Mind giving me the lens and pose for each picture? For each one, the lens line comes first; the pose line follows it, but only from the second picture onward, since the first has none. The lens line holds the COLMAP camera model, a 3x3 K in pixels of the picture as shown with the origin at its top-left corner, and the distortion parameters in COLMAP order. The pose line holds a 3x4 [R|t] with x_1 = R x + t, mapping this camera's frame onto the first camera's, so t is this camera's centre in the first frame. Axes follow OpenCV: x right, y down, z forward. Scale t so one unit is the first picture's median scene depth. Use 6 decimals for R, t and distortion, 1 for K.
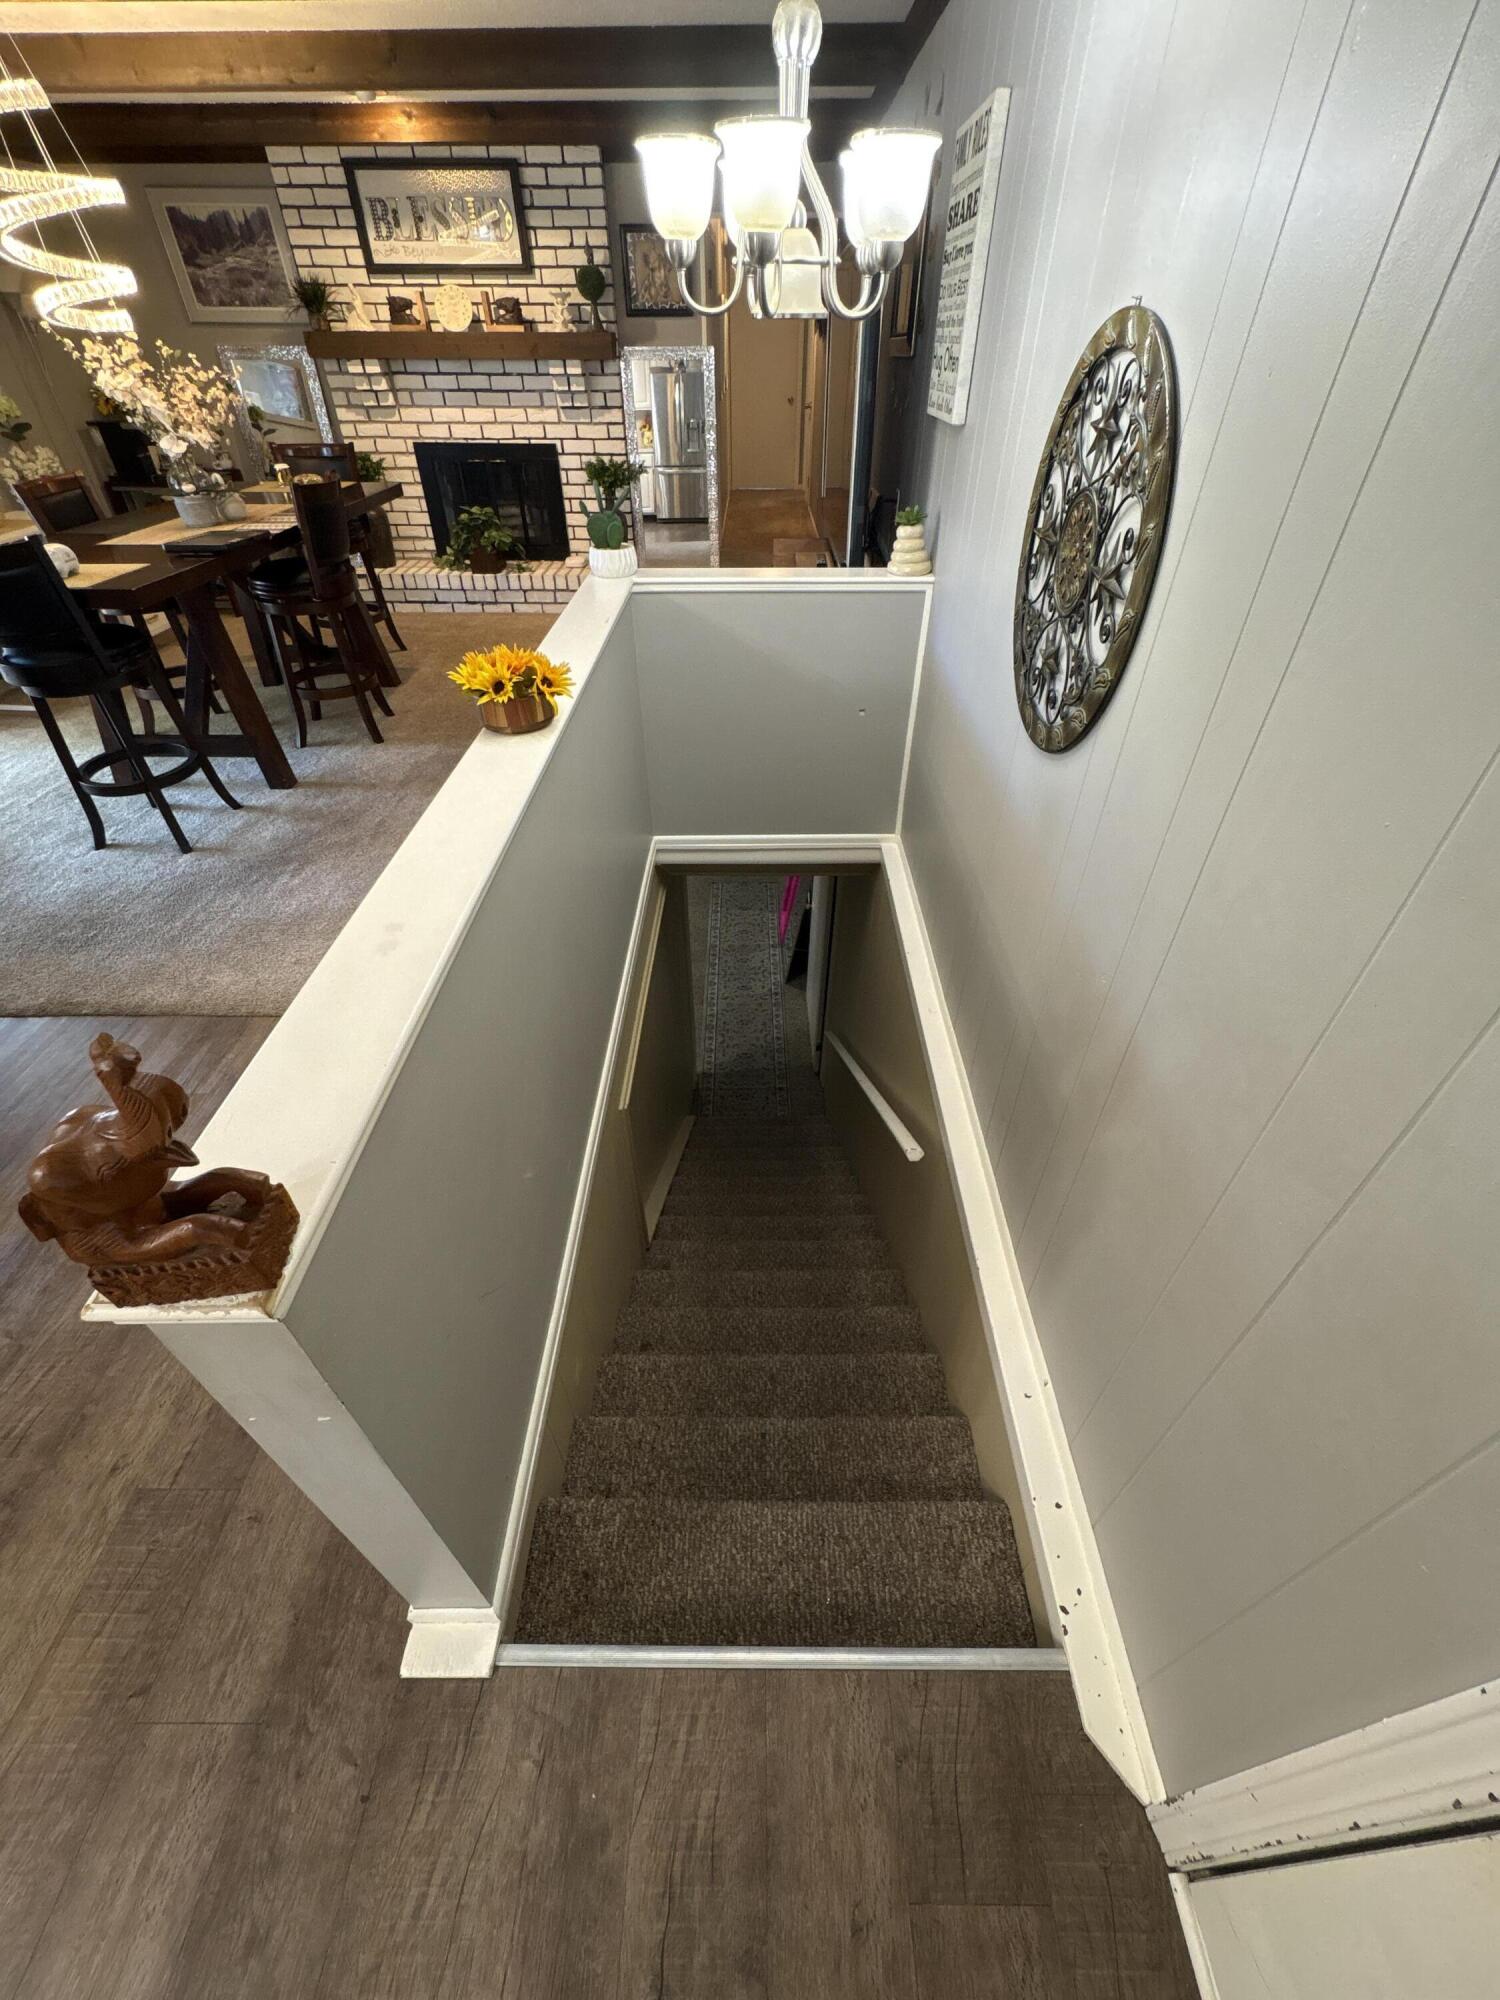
lens RADIAL K [[799.9, 0, 751.2], [0, 799.9, 1003.0], [0, 0, 1]] dist [-0.002005, 0.000300]
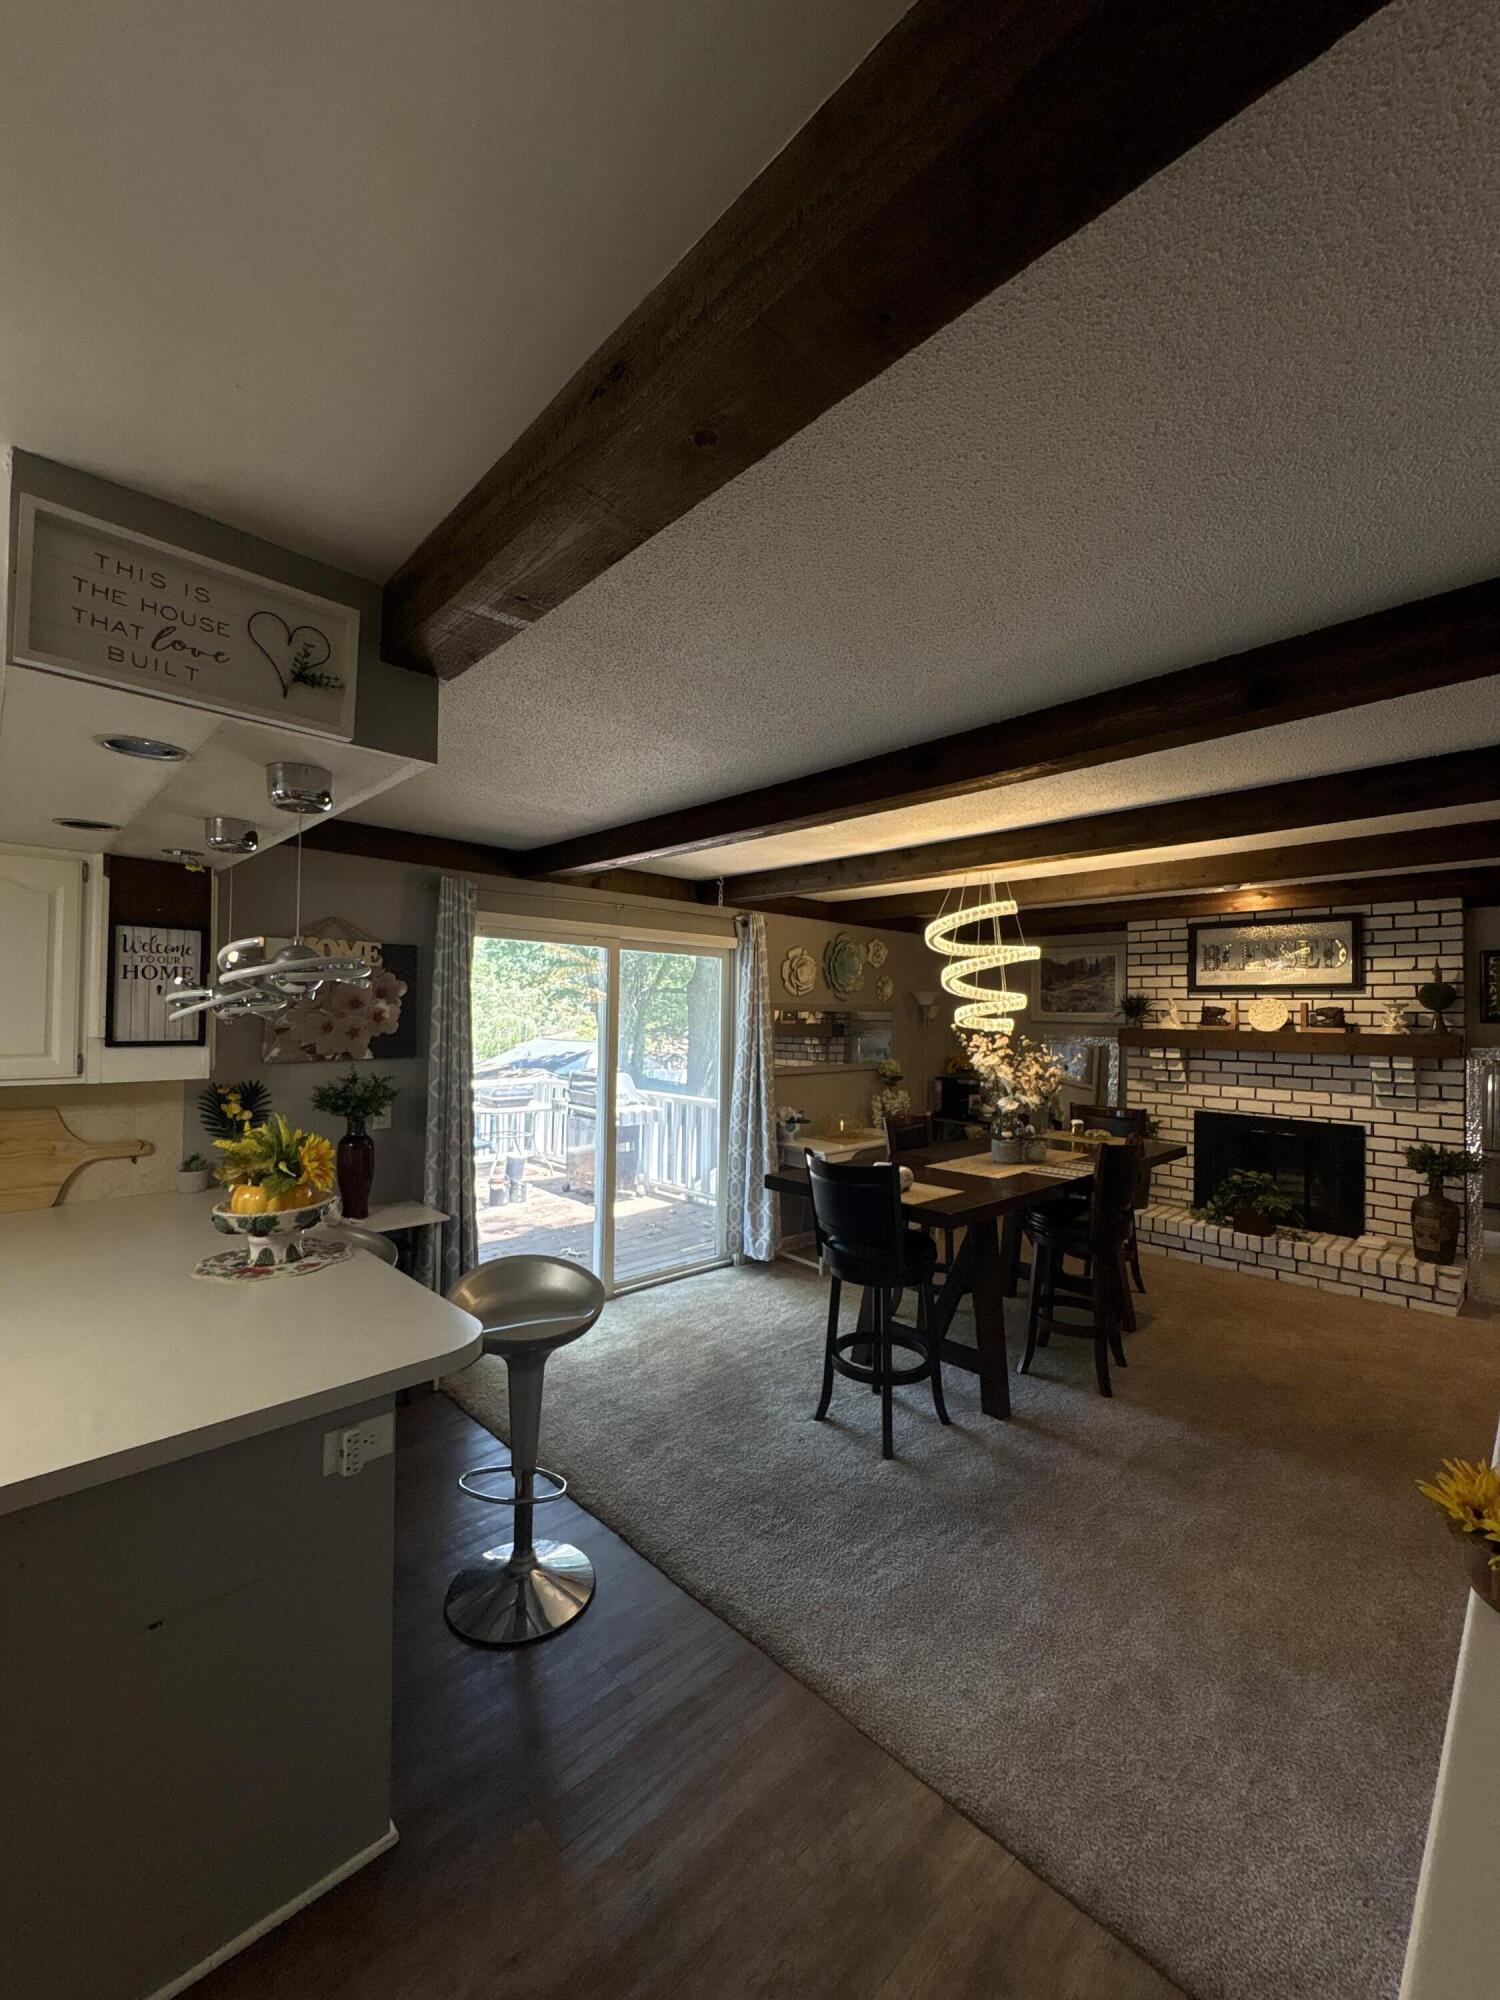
lens RADIAL K [[799.9, 0, 749.1], [0, 799.9, 1003.6], [0, 0, 1]] dist [-0.002005, 0.000300]
pose [[0.701944, -0.003404, -0.712224, -0.097525], [-0.467447, 0.752278, -0.464296, -0.050746], [0.537371, 0.658837, 0.526466, 0.042577]]
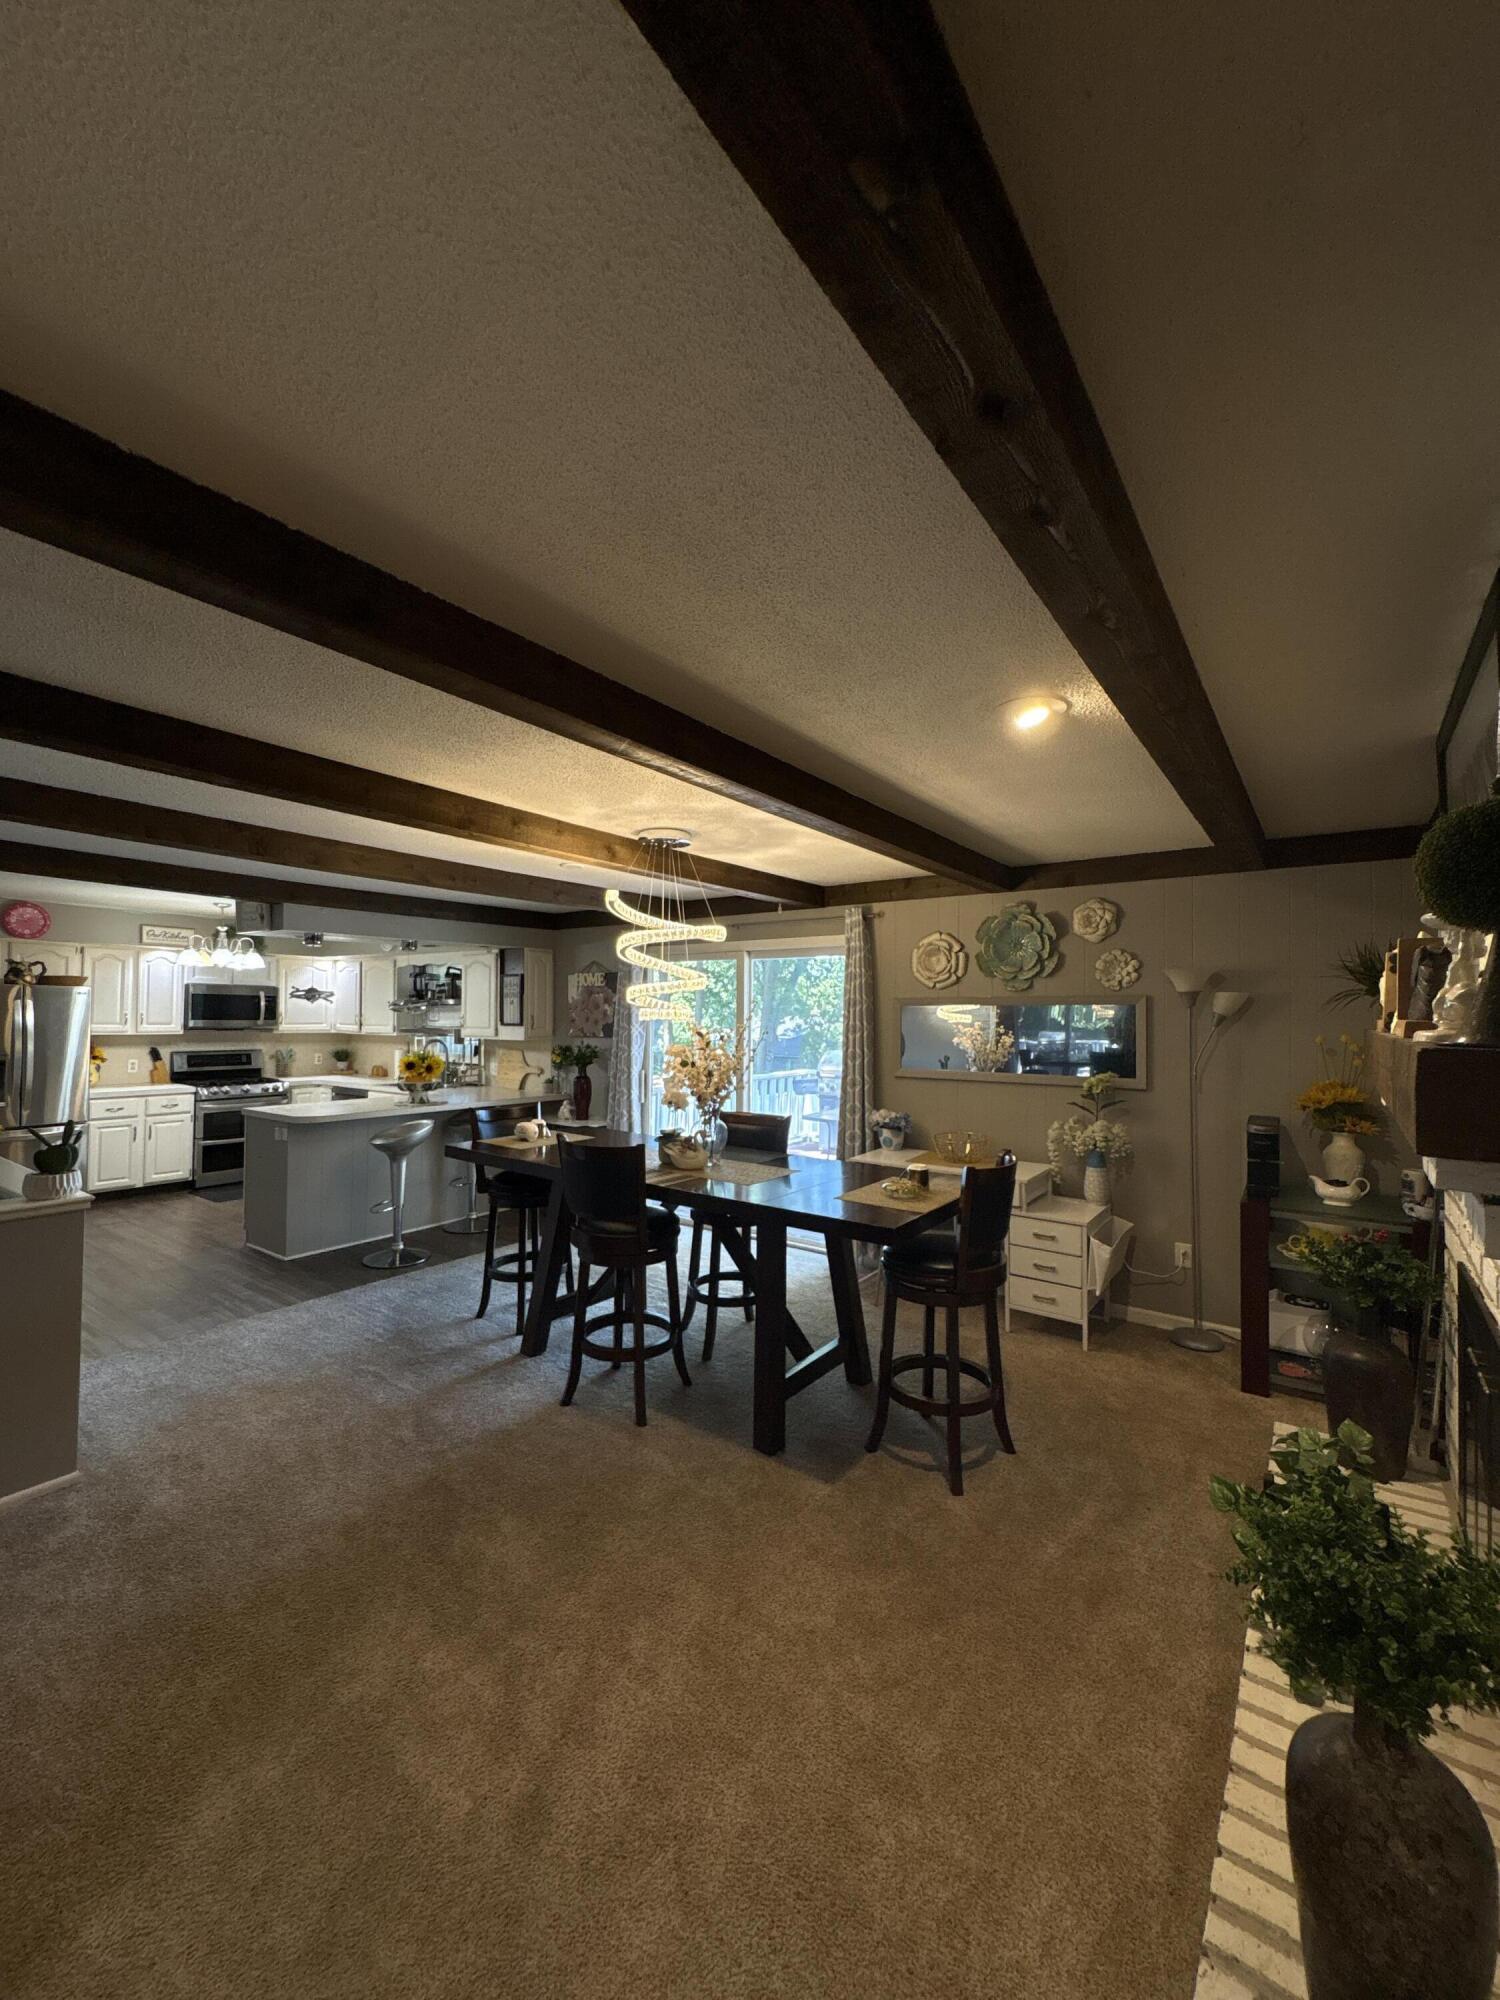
lens RADIAL K [[799.9, 0, 759.9], [0, 799.9, 1004.1], [0, 0, 1]] dist [-0.002005, 0.000300]
pose [[-0.577772, -0.019297, -0.815970, 0.083098], [-0.531958, 0.767124, 0.358527, -0.885544], [0.619032, 0.641209, -0.453488, 1.050159]]
